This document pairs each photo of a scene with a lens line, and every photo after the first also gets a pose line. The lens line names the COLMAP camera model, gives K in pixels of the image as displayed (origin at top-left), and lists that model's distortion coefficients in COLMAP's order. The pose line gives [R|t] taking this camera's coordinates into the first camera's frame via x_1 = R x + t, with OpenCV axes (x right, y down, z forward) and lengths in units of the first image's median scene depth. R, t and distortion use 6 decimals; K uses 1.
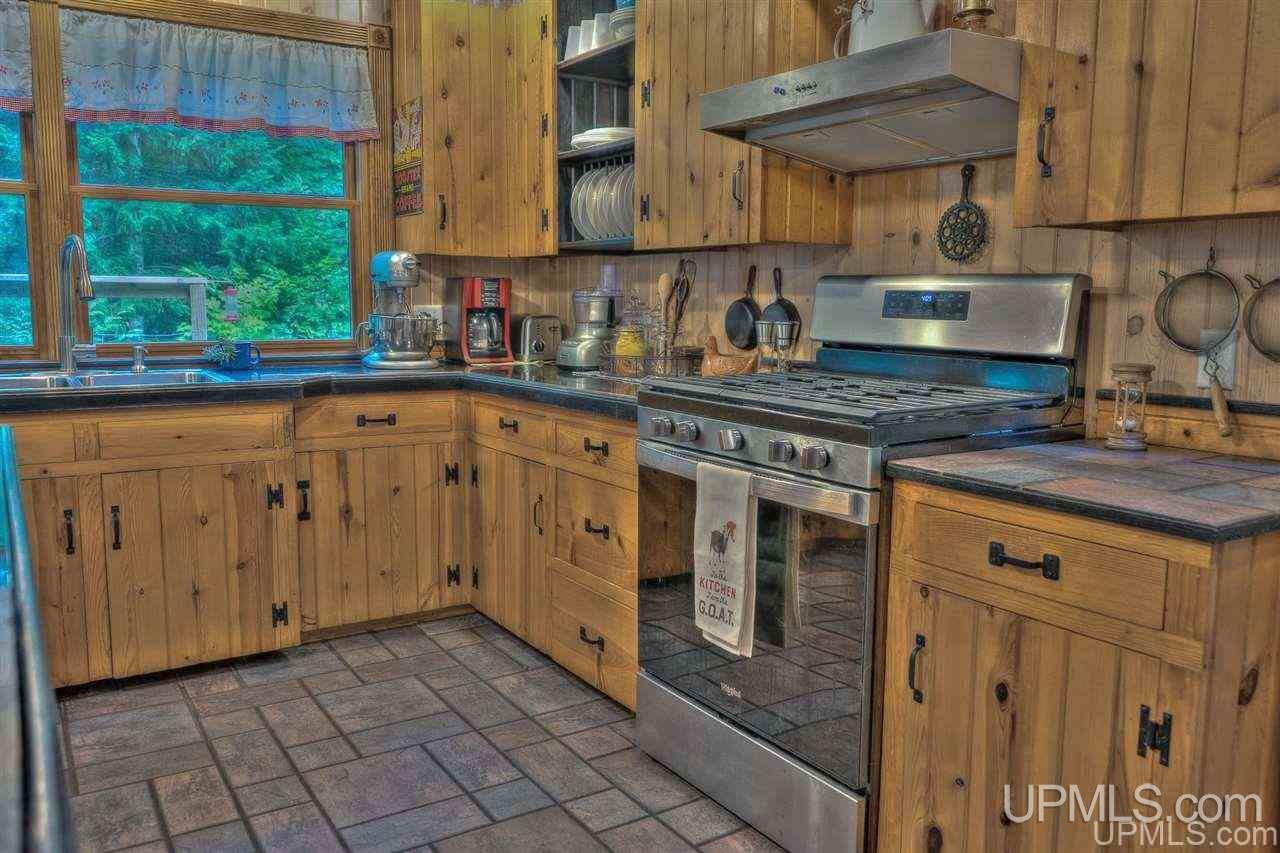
lens RADIAL K [[1019.1, 0, 646.9], [0, 1019.1, 435.4], [0, 0, 1]] dist [-0.003244, -0.000827]
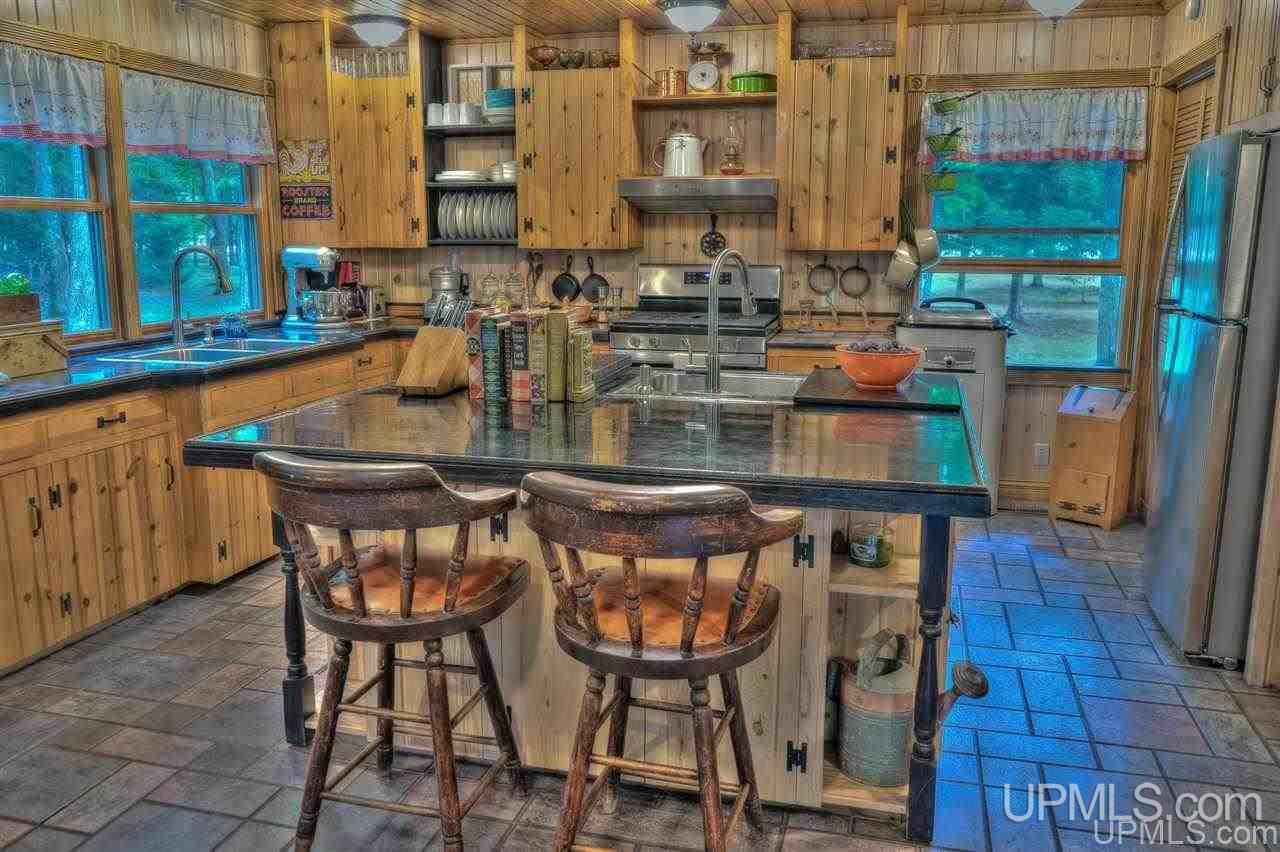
lens RADIAL K [[1019.1, 0, 632.5], [0, 1019.1, 420.6], [0, 0, 1]] dist [-0.003244, -0.000827]
pose [[0.736319, -0.130607, 0.663909, -1.003113], [0.098063, 0.991433, 0.086280, -0.019450], [-0.669490, 0.001575, 0.742819, -0.402865]]
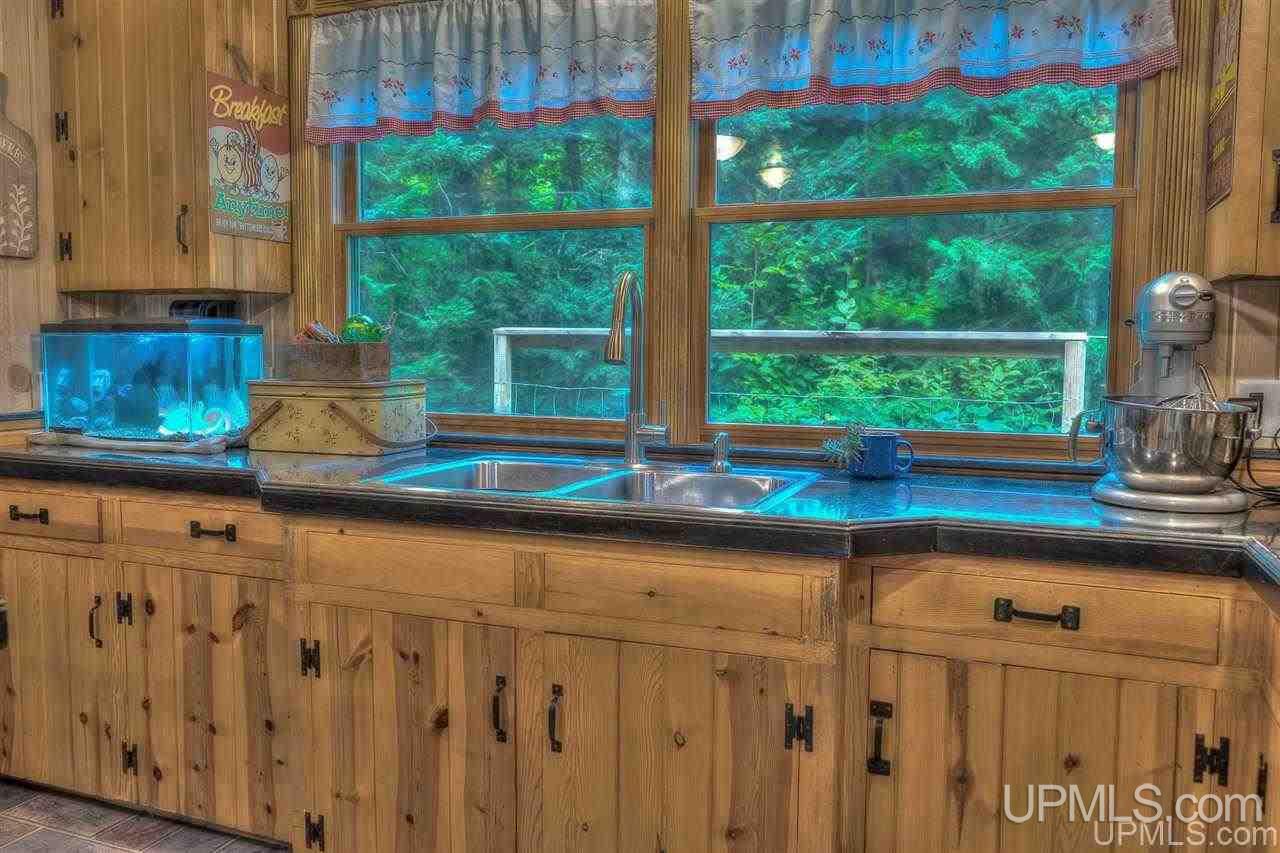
lens RADIAL K [[1019.1, 0, 634.6], [0, 1019.1, 426.4], [0, 0, 1]] dist [-0.003244, -0.000827]
pose [[0.587832, 0.063112, -0.806518, 0.011274], [-0.113753, 0.993496, -0.005165, -0.080802], [0.800946, 0.094780, 0.591187, 0.550959]]
